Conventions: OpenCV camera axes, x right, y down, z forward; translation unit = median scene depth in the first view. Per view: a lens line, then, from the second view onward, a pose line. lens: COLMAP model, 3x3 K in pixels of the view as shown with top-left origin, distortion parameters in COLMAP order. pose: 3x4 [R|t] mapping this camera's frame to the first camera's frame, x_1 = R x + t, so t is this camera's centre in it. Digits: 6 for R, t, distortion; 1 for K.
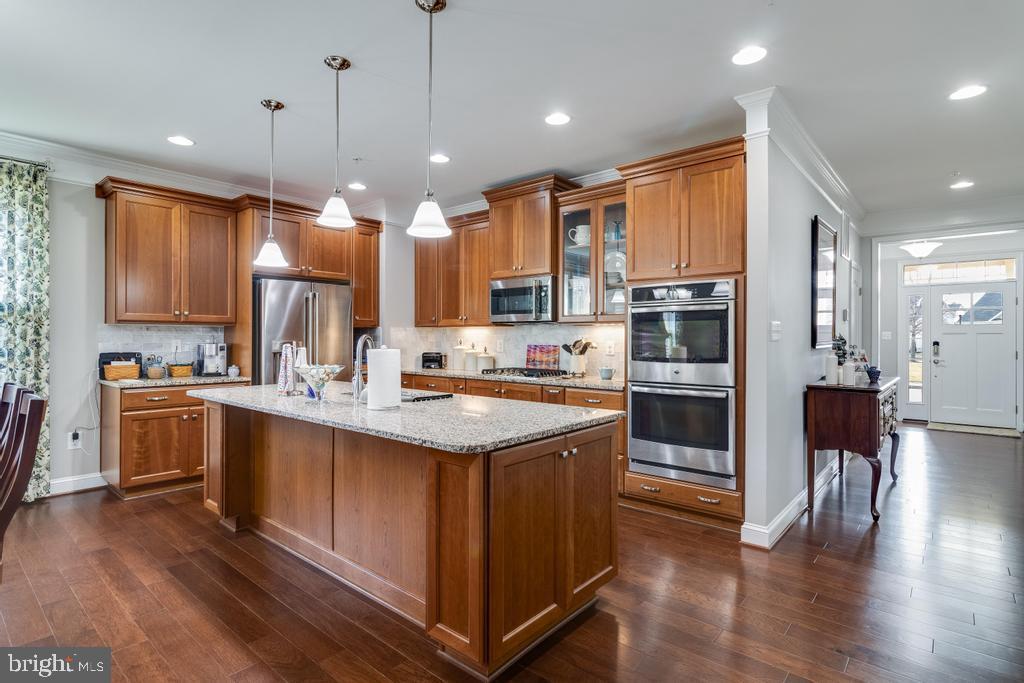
lens RADIAL K [[514.7, 0, 512.0], [0, 514.7, 341.5], [0, 0, 1]] dist [-0.004286, -0.000012]
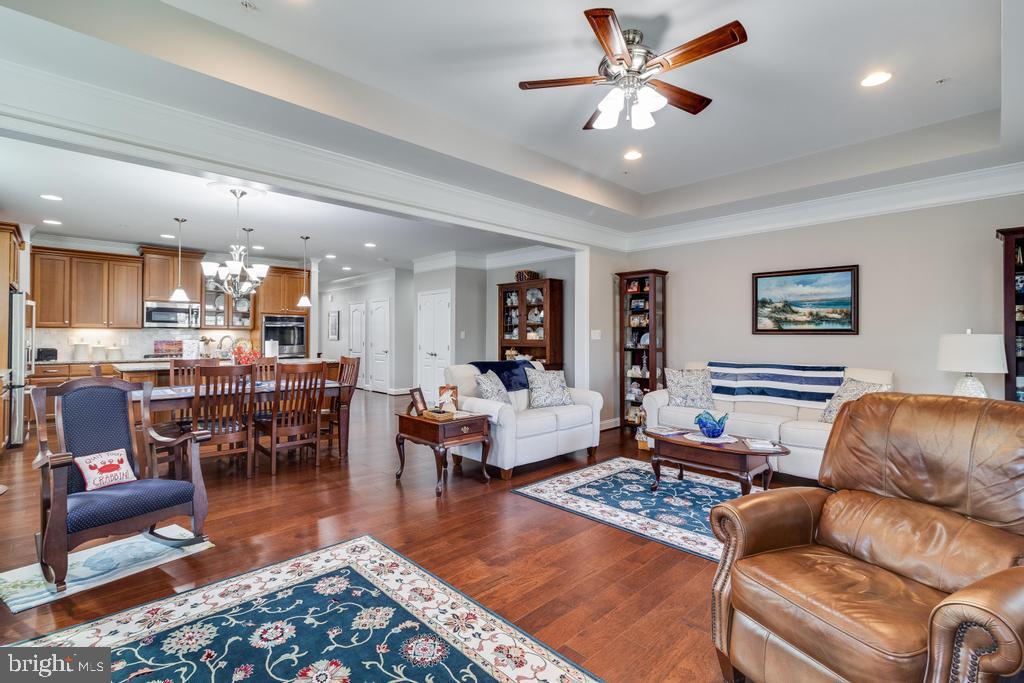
lens RADIAL K [[468.6, 0, 512.4], [0, 468.6, 334.8], [0, 0, 1]] dist [0.001226, 0.000150]
pose [[0.097419, -0.000163, 0.995243, -1.543370], [0.005249, 0.999986, -0.000350, -0.006651], [-0.995230, 0.005258, 0.097418, -0.294290]]
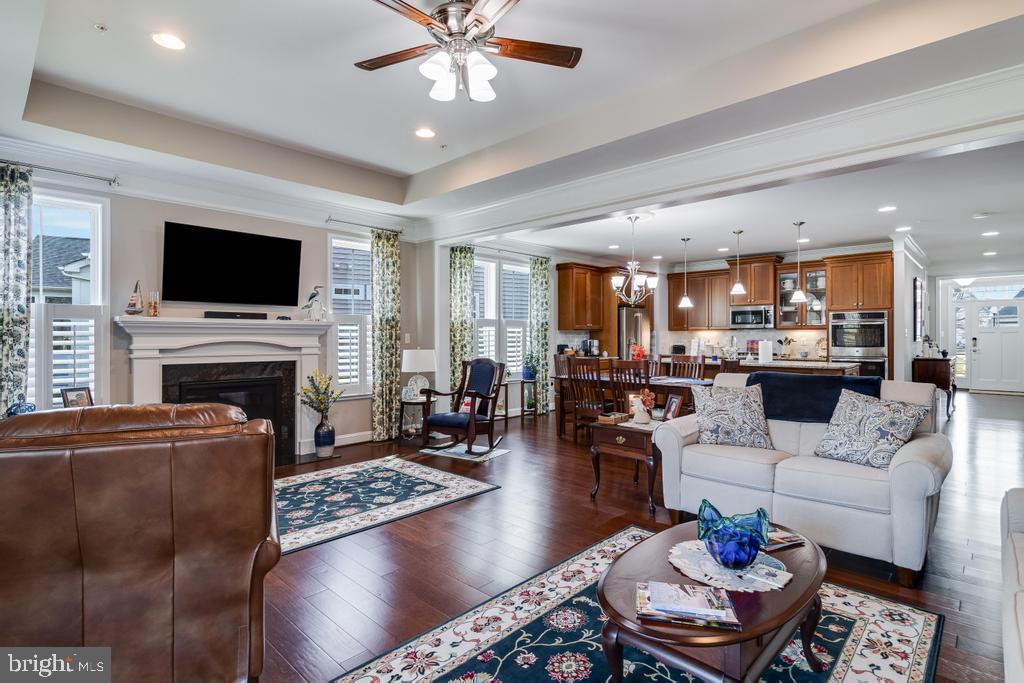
lens RADIAL K [[504.8, 0, 510.1], [0, 504.8, 338.8], [0, 0, 1]] dist [-0.002129, -0.000410]
pose [[0.998788, -0.004207, -0.049043, -0.825936], [0.004123, 0.999990, -0.001813, 0.001230], [0.049050, 0.001609, 0.998795, -0.971988]]
